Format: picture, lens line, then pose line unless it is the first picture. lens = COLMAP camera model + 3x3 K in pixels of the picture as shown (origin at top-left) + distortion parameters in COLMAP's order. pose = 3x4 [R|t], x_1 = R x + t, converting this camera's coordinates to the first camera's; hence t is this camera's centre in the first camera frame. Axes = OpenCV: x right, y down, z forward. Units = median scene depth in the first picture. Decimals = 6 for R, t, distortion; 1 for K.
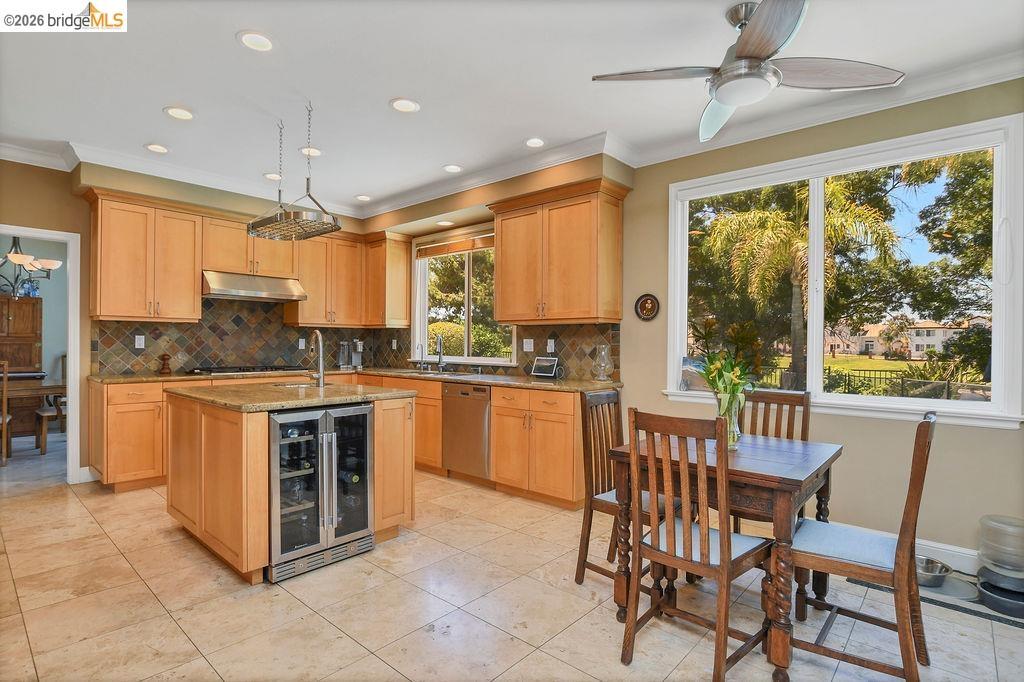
lens RADIAL K [[509.0, 0, 508.4], [0, 509.0, 344.2], [0, 0, 1]] dist [-0.026373, 0.001068]
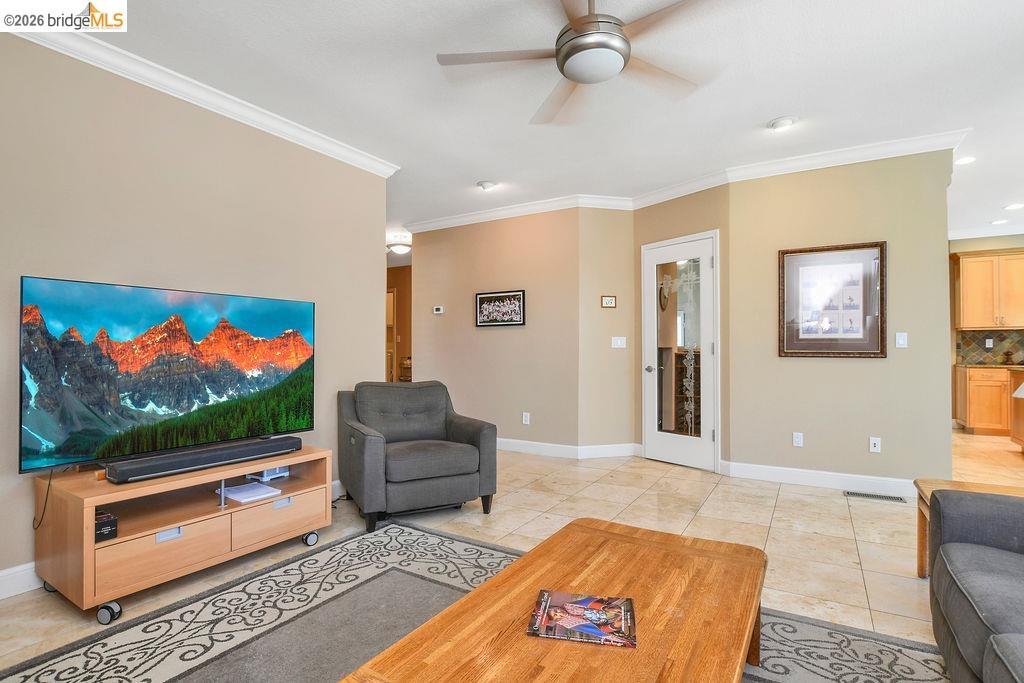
lens RADIAL K [[498.5, 0, 538.8], [0, 498.5, 343.2], [0, 0, 1]] dist [0.000188, 0.000155]
pose [[0.212726, -0.015797, -0.976984, 0.439236], [0.003506, 0.999875, -0.015404, 0.012851], [0.977106, -0.000148, 0.212755, -0.636804]]
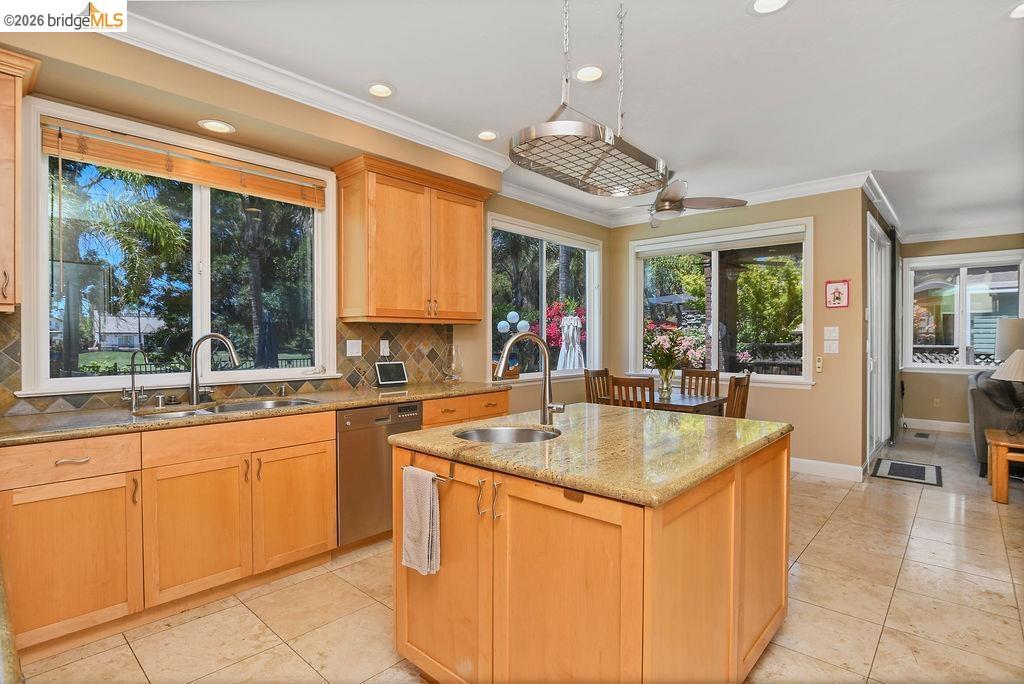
lens RADIAL K [[509.0, 0, 508.4], [0, 509.0, 345.2], [0, 0, 1]] dist [-0.026373, 0.001068]
pose [[0.014760, -0.019014, 0.999710, -0.704298], [0.004562, 0.999810, 0.018949, -0.015208], [-0.999881, 0.004281, 0.014844, 0.740843]]
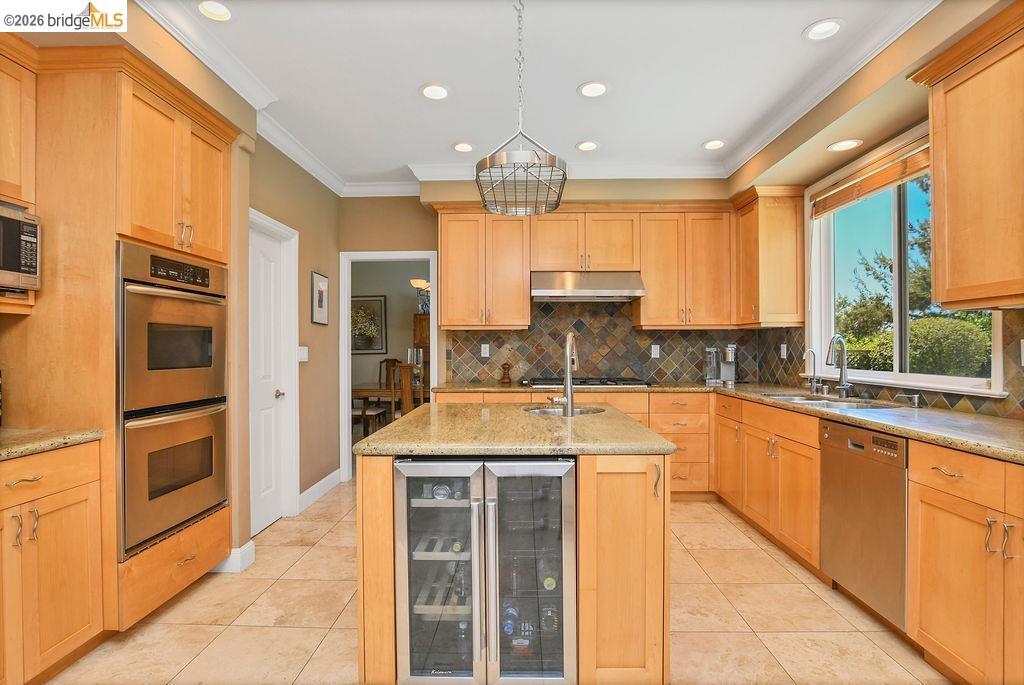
lens RADIAL K [[514.9, 0, 509.2], [0, 514.9, 345.3], [0, 0, 1]] dist [-0.028074, 0.002583]
pose [[0.646345, -0.013514, -0.762926, 0.075467], [0.007034, 0.999906, -0.011752, -0.002542], [0.763013, 0.002229, 0.646379, 0.351629]]
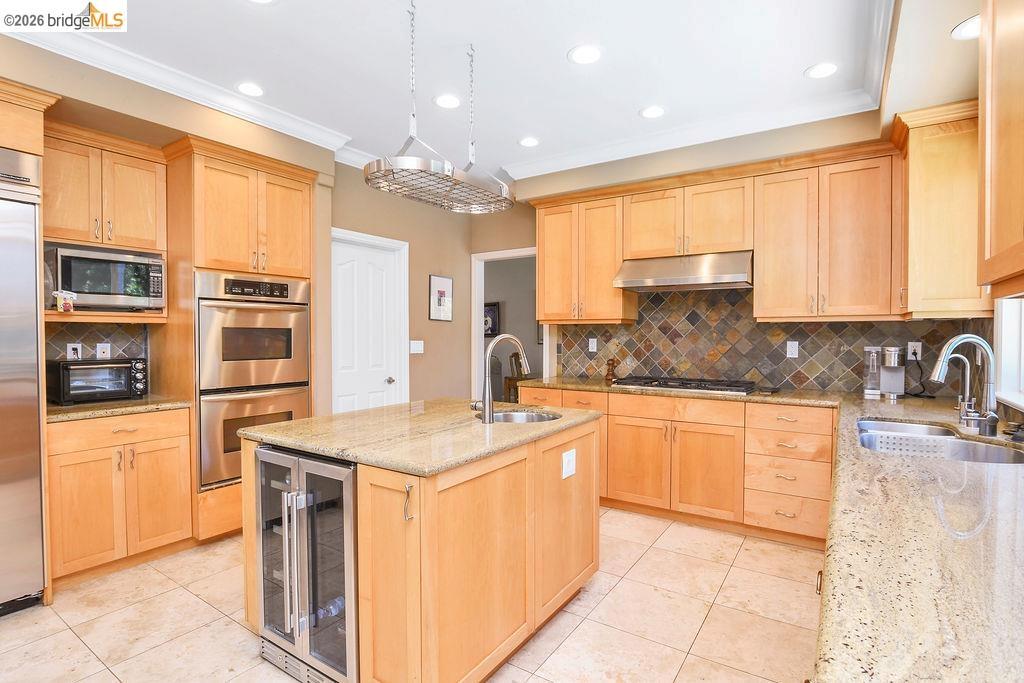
lens RADIAL K [[509.0, 0, 508.4], [0, 509.0, 344.7], [0, 0, 1]] dist [-0.026373, 0.001068]
pose [[0.133844, 0.013489, -0.990911, 0.196729], [-0.000452, 0.999908, 0.013551, -0.017512], [0.991002, -0.001366, 0.133838, 0.669479]]
